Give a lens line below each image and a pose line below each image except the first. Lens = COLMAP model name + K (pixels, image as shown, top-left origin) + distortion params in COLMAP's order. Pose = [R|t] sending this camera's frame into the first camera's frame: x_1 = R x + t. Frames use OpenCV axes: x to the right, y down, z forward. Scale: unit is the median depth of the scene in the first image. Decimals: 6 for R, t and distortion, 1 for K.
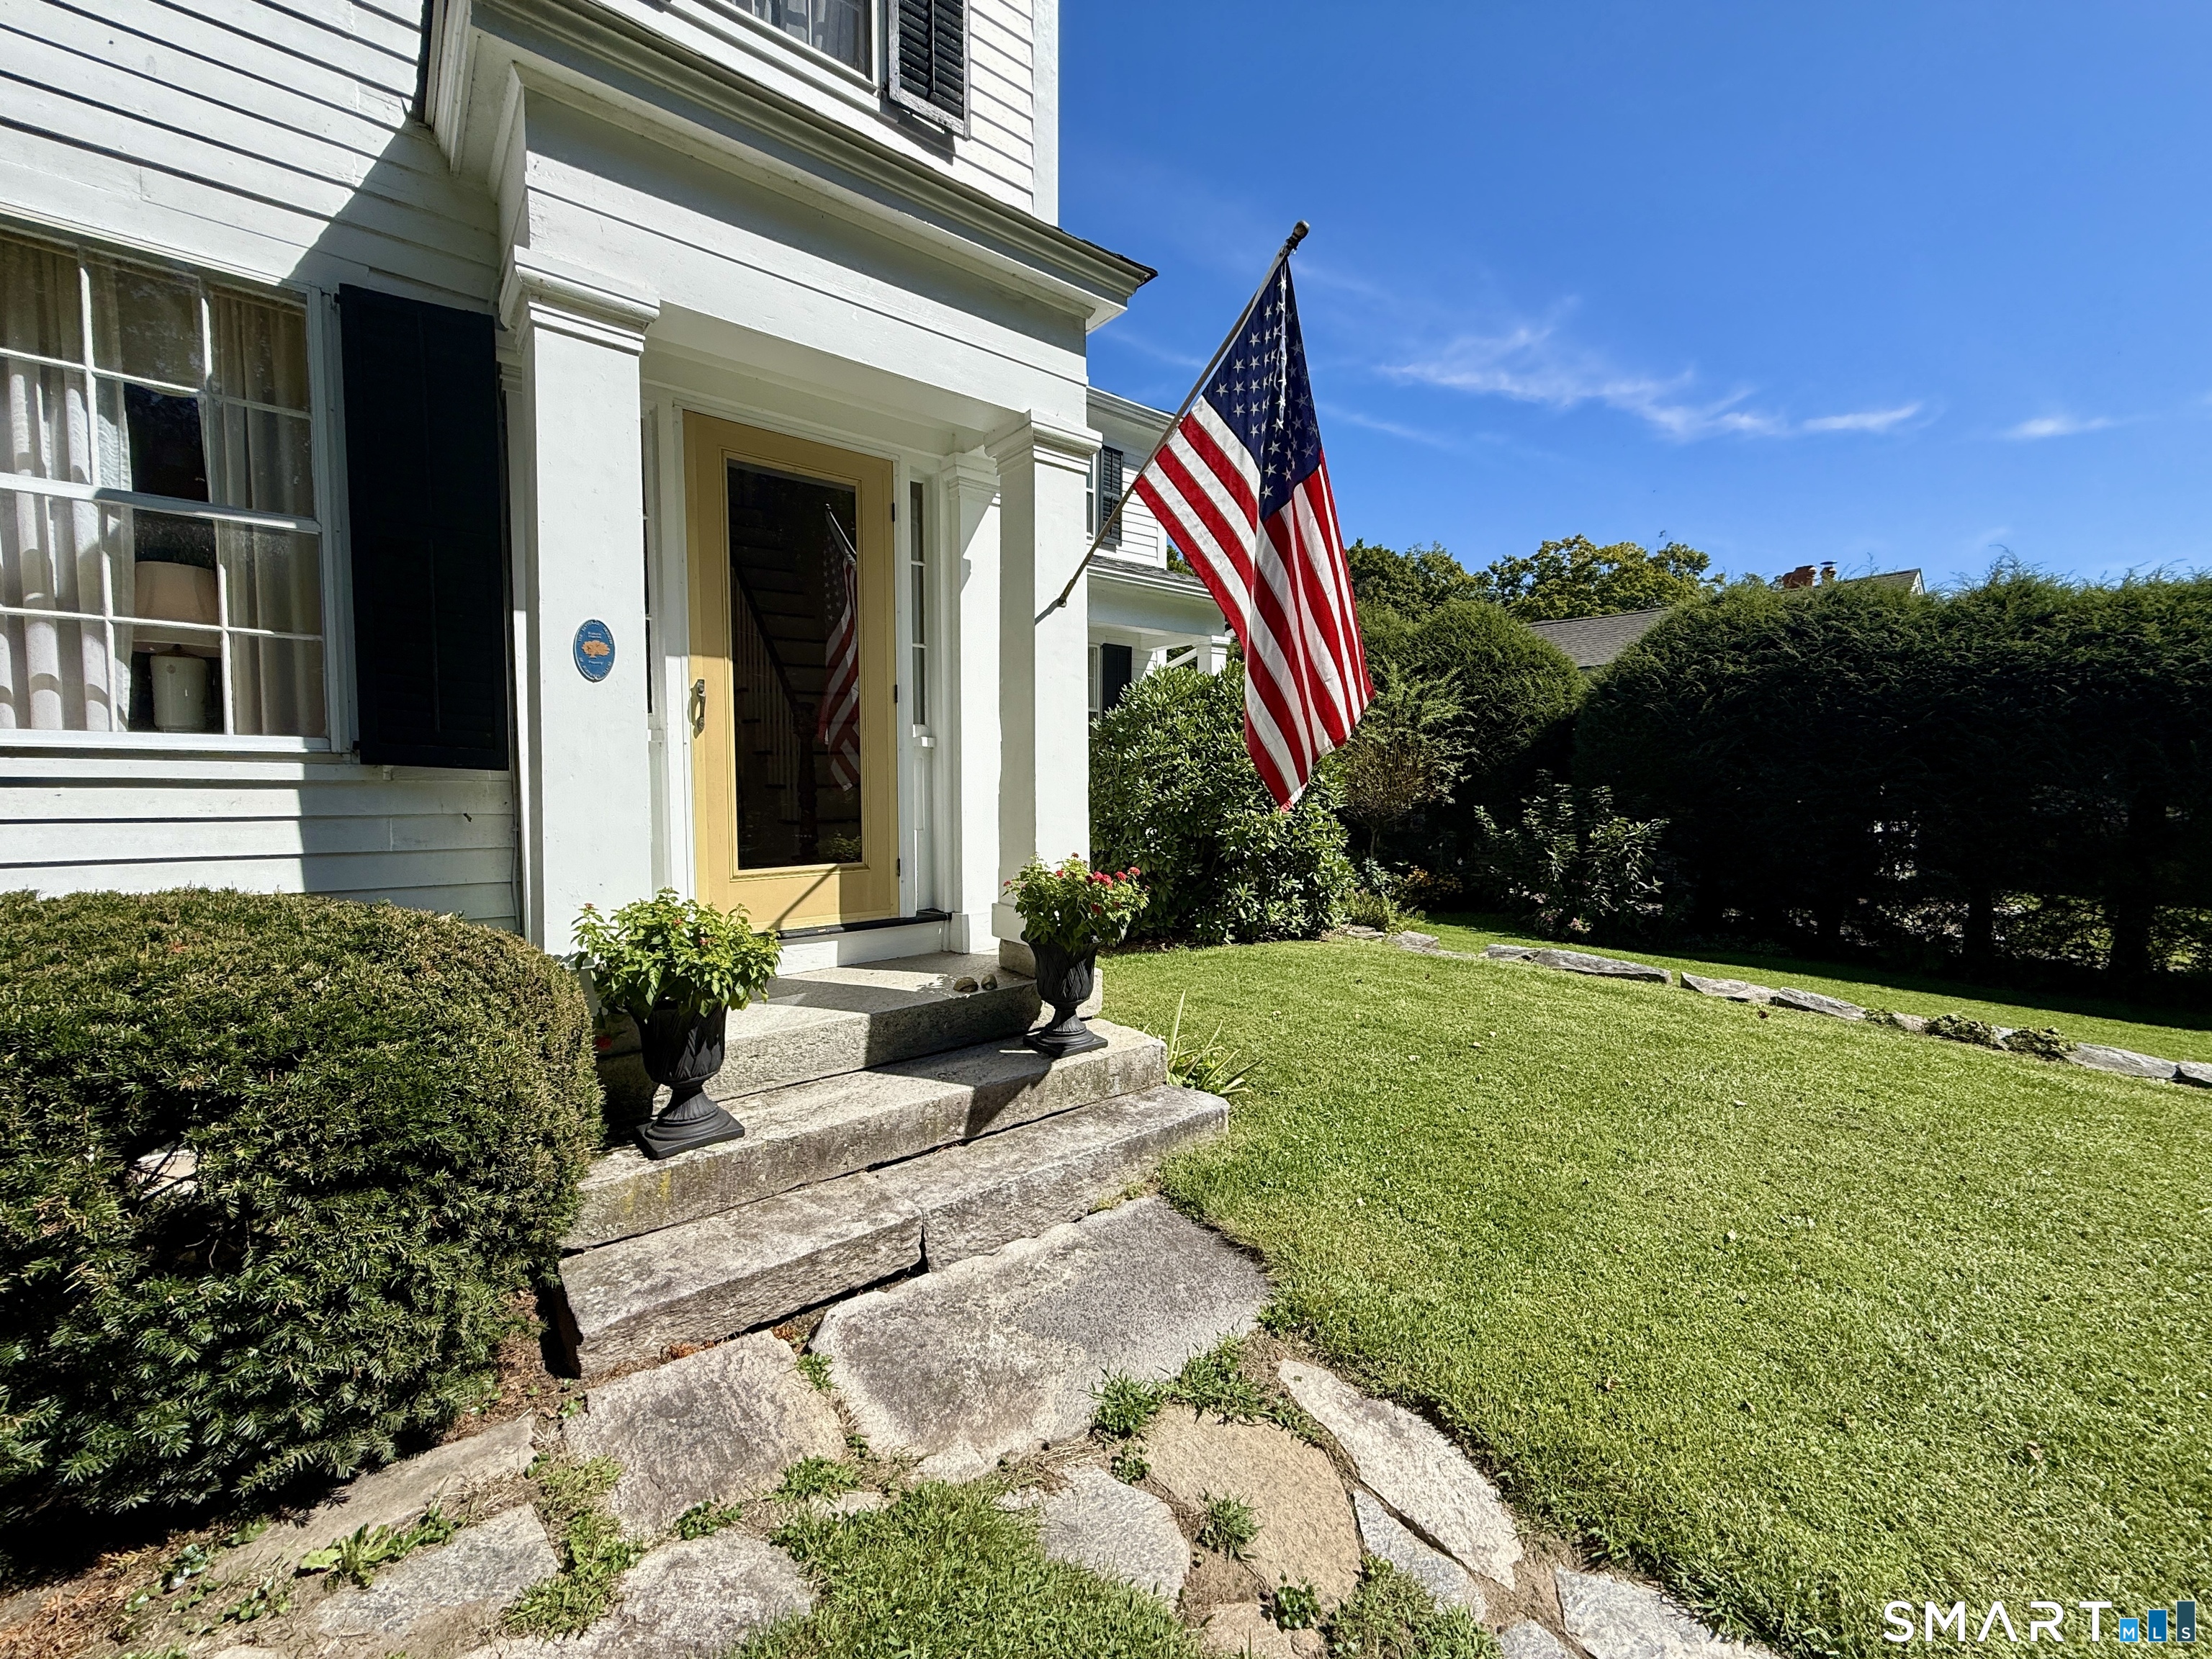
lens RADIAL K [[878.2, 0, 1103.0], [0, 878.2, 825.4], [0, 0, 1]] dist [-0.000575, 0.000226]
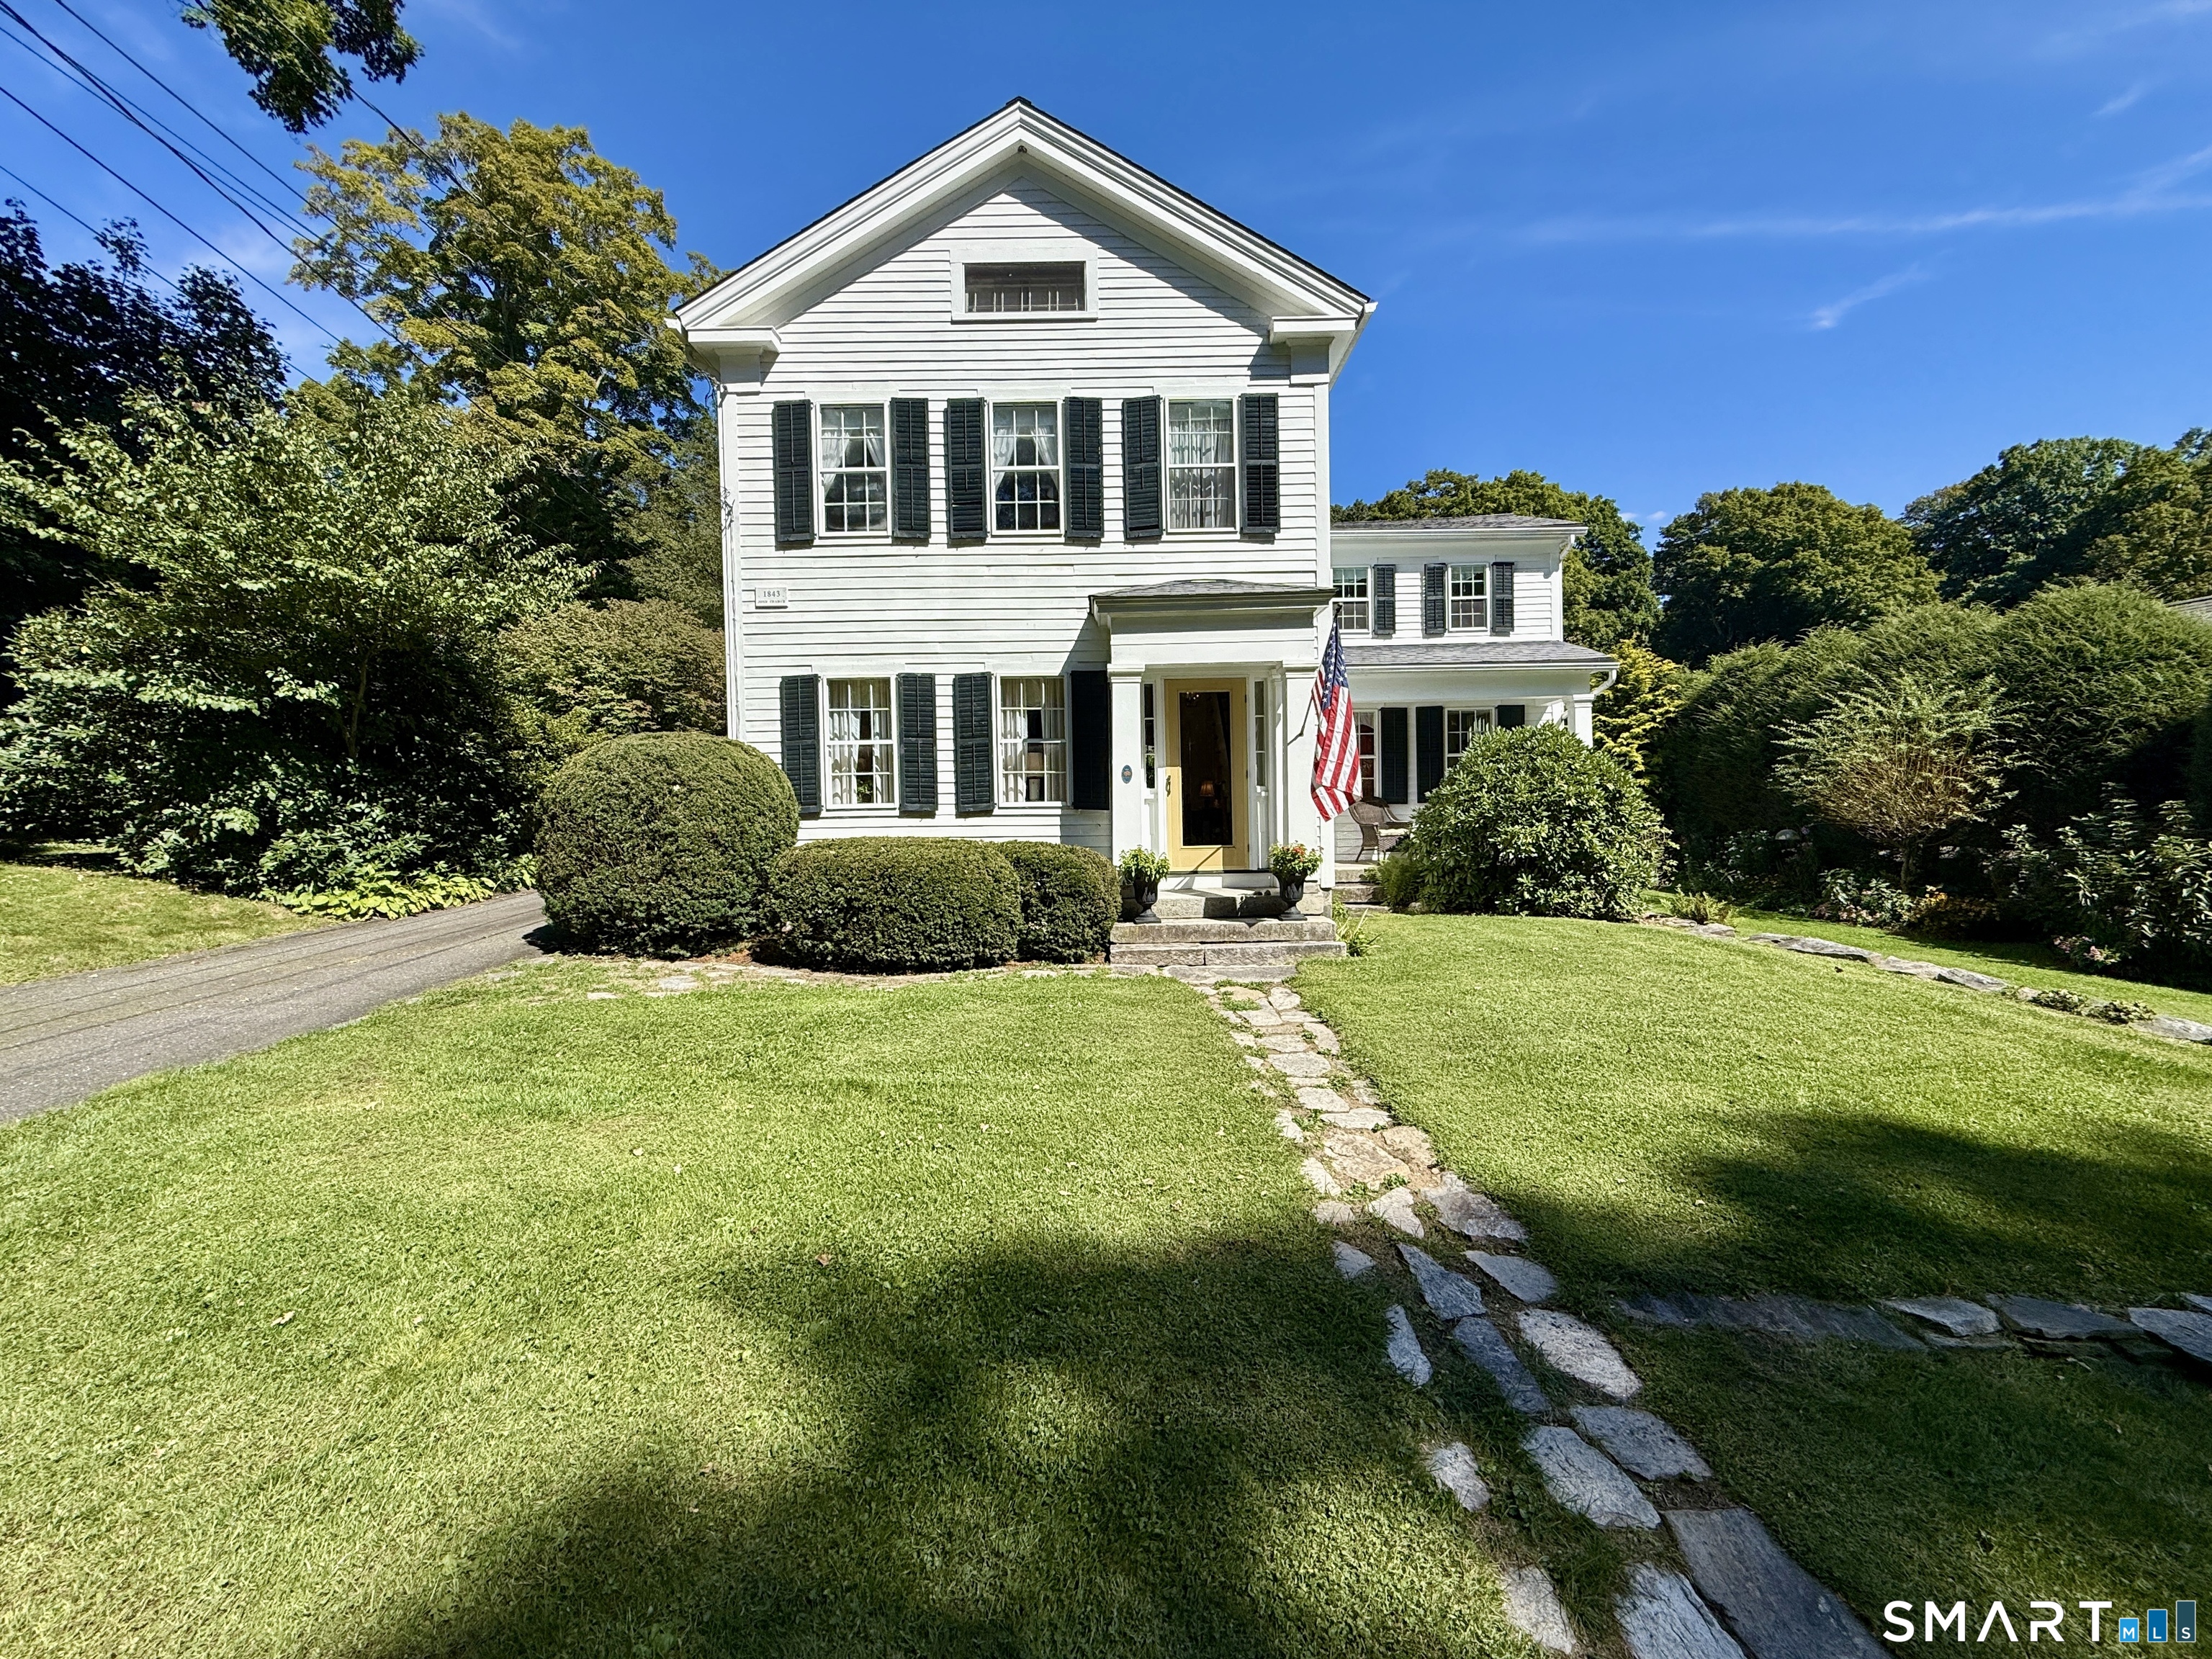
lens RADIAL K [[878.2, 0, 1103.0], [0, 878.2, 825.4], [0, 0, 1]] dist [-0.000575, 0.000226]
pose [[0.773364, -0.002758, -0.633956, 1.125555], [-0.015043, 0.999629, -0.022699, 0.054640], [0.633784, 0.027091, 0.773036, -1.252035]]
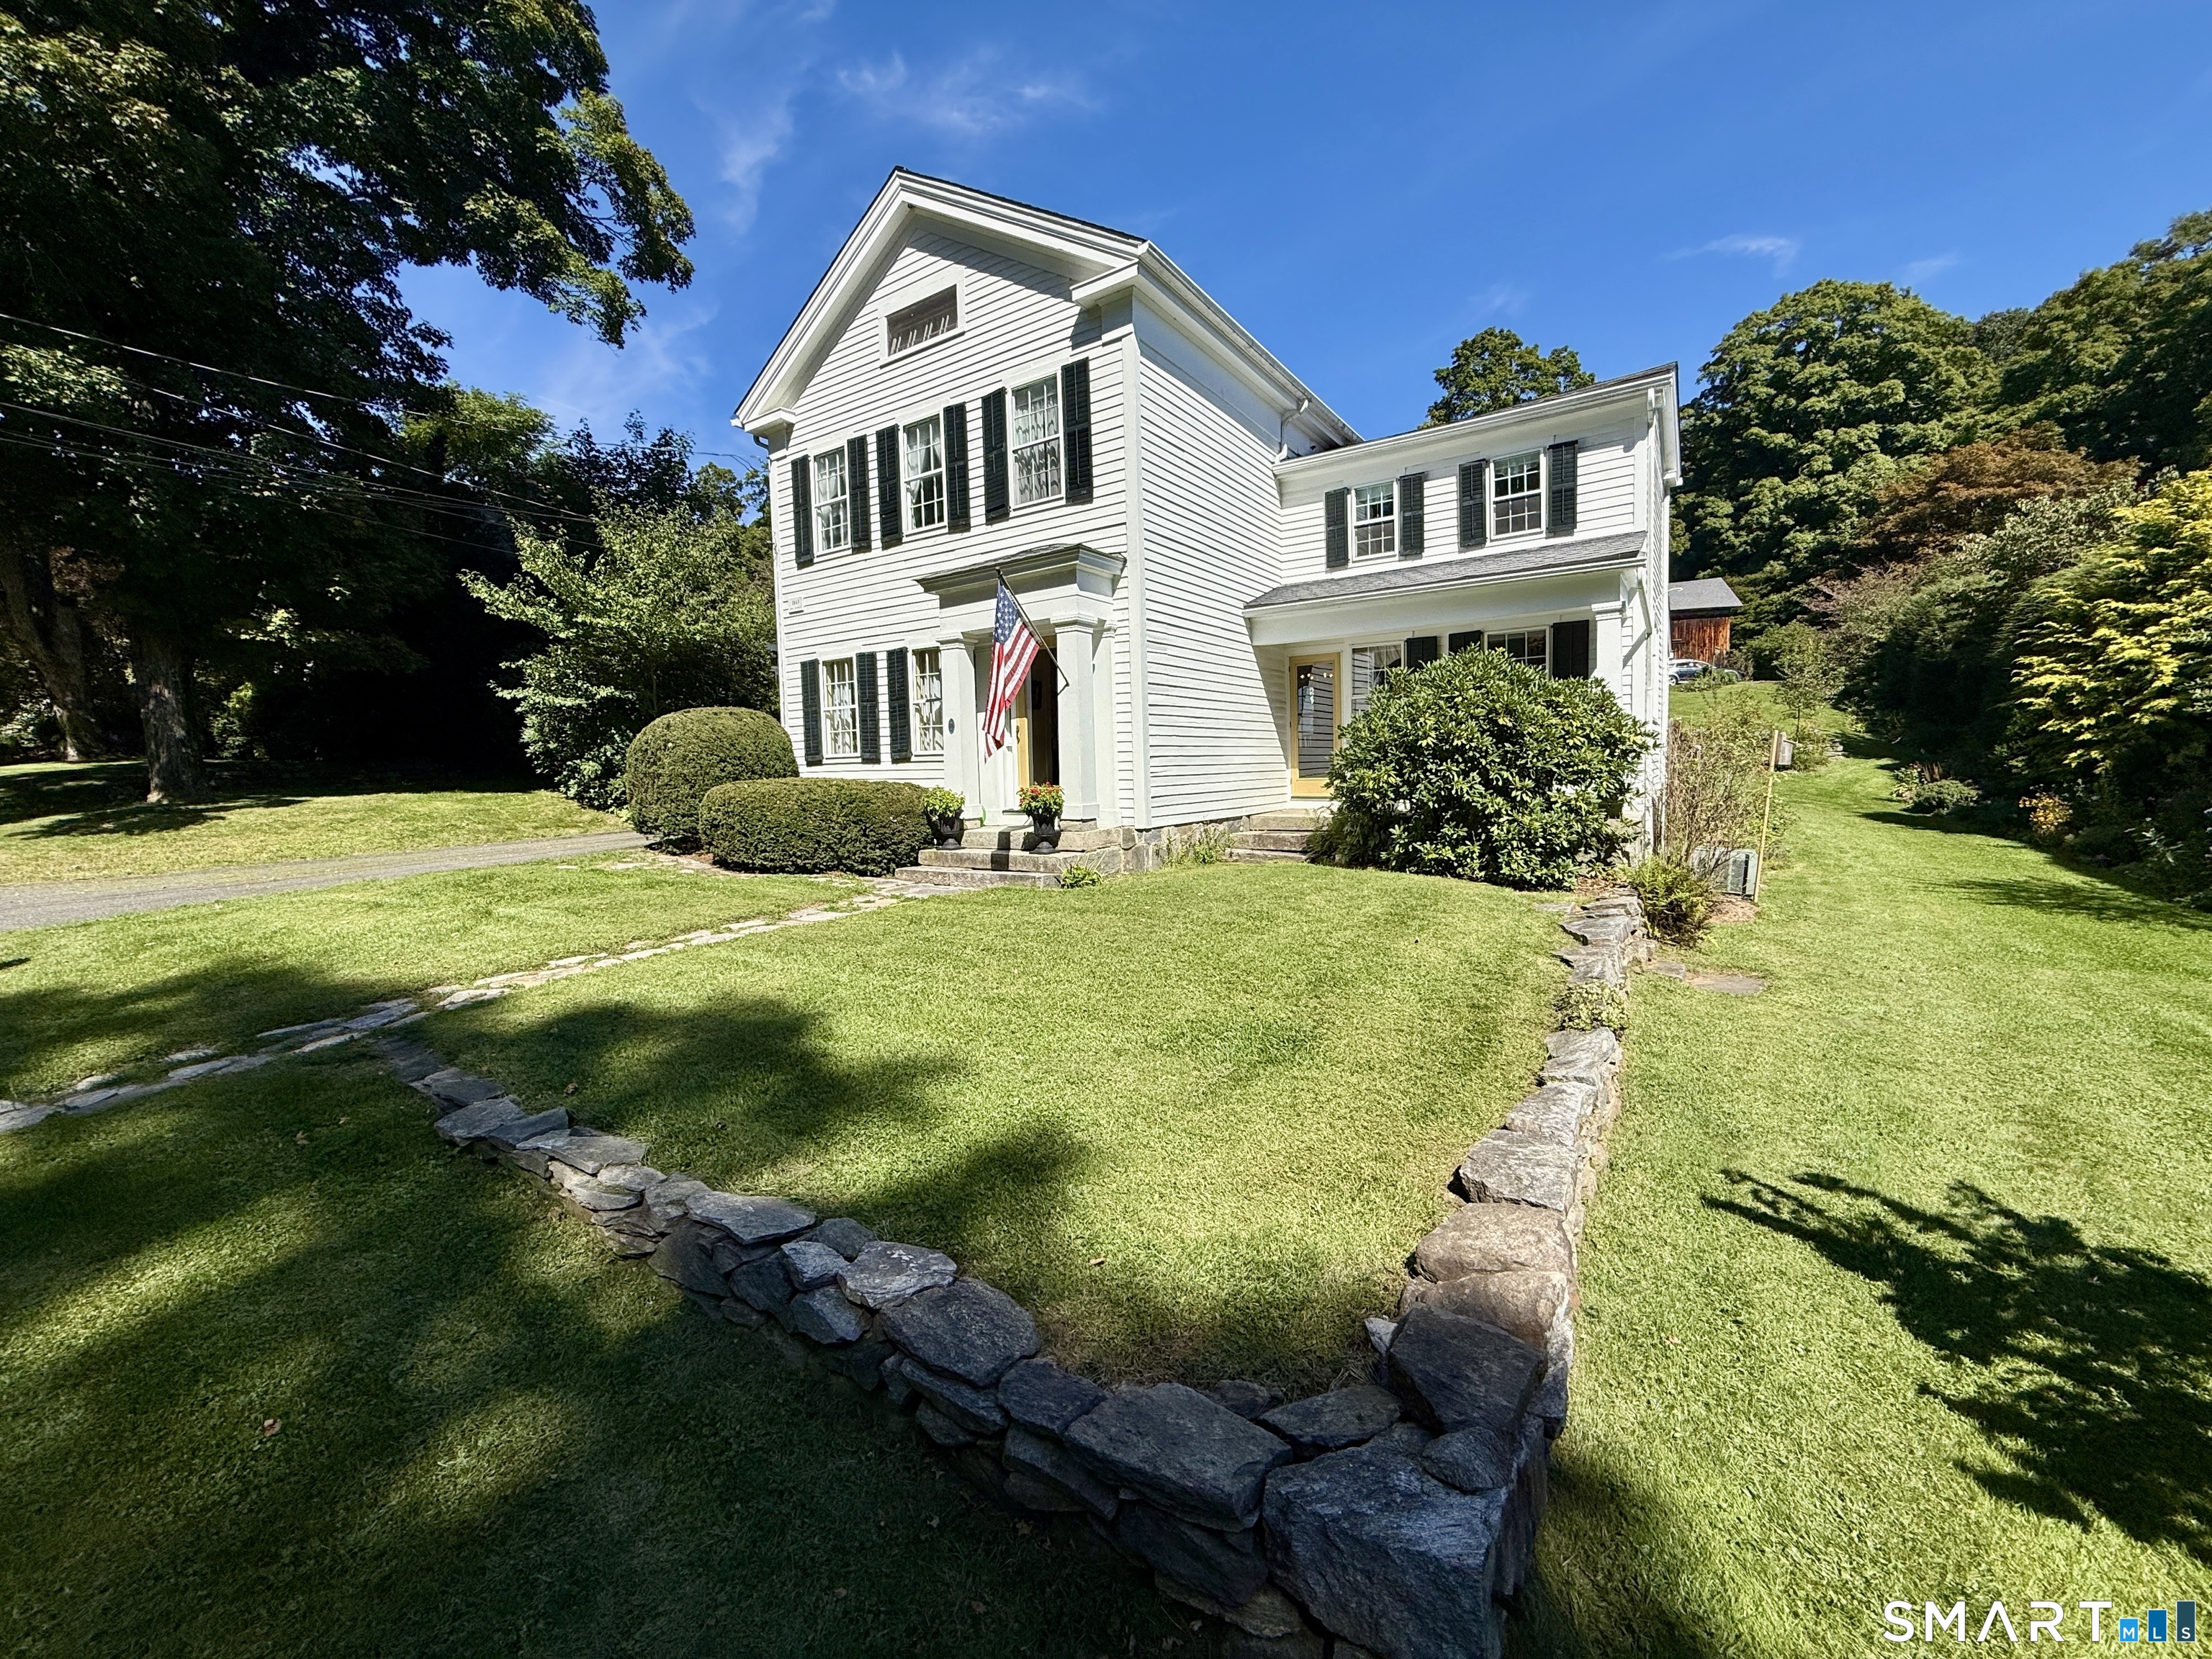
lens RADIAL K [[878.2, 0, 1103.0], [0, 878.2, 825.4], [0, 0, 1]] dist [-0.000575, 0.000226]
pose [[0.278224, 0.052830, -0.959062, 2.658040], [-0.027419, 0.998516, 0.047049, 0.032815], [0.960125, 0.013206, 0.279260, 0.425502]]
